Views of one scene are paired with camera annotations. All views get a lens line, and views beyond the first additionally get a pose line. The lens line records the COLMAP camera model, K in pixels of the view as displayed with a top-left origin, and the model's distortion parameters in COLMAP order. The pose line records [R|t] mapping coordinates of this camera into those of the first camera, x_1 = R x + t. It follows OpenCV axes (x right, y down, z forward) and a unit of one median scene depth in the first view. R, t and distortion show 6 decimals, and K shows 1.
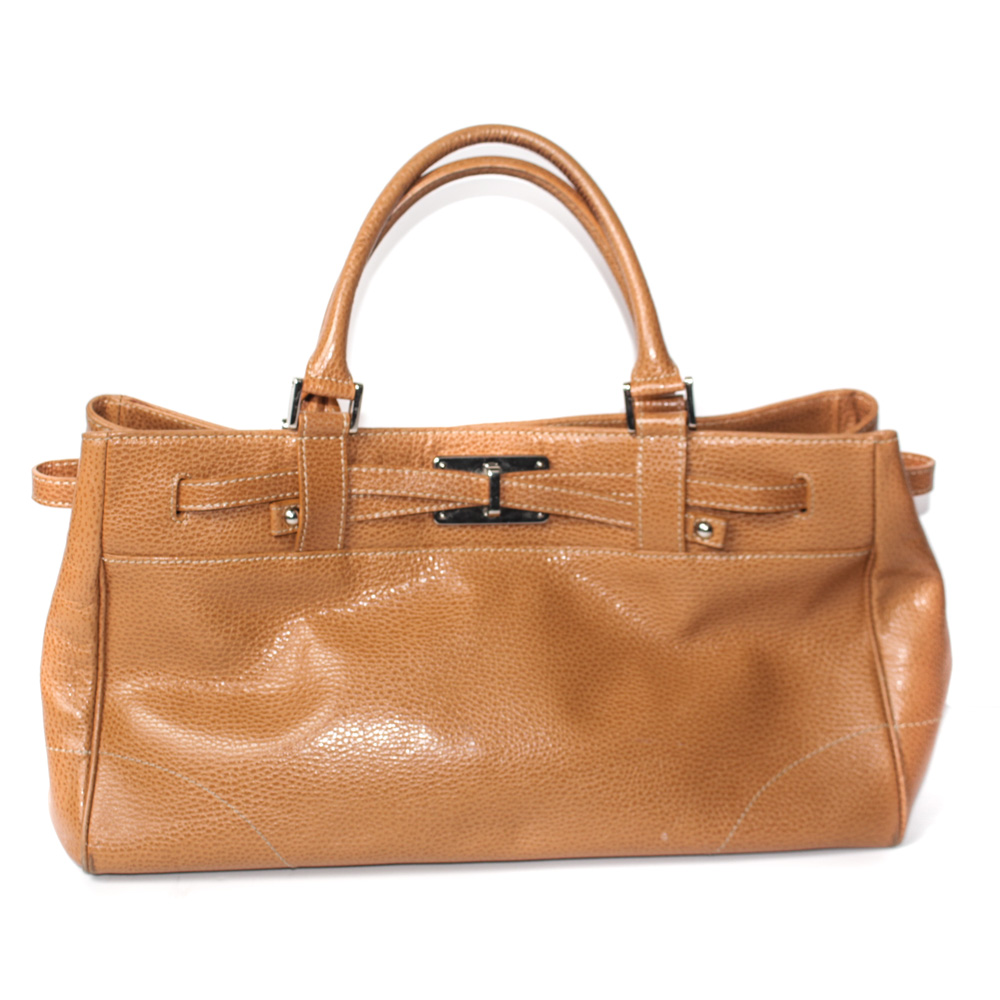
lens RADIAL K [[2037.6, 0, 500.0], [0, 2037.6, 500.0], [0, 0, 1]] dist [-0.046647, -0.029784]
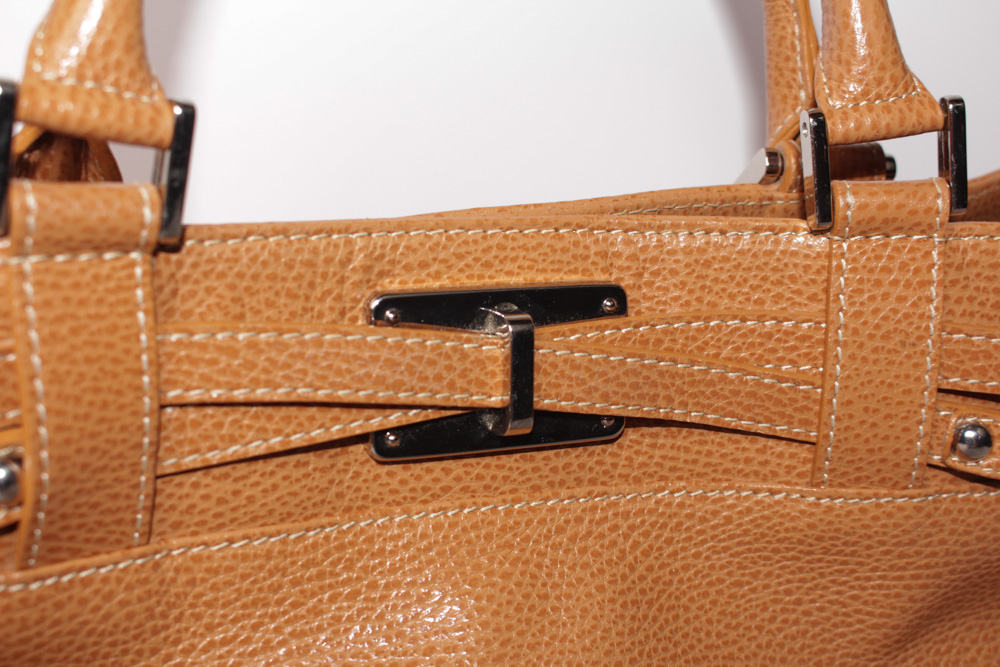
lens RADIAL K [[1330.3, 0, 500.0], [0, 1330.3, 333.5], [0, 0, 1]] dist [-0.083477, 0.069228]
pose [[0.969921, -0.034818, 0.240917, -0.073636], [0.022222, 0.998250, 0.054805, -0.028528], [-0.242404, -0.047803, 0.968997, 0.771134]]
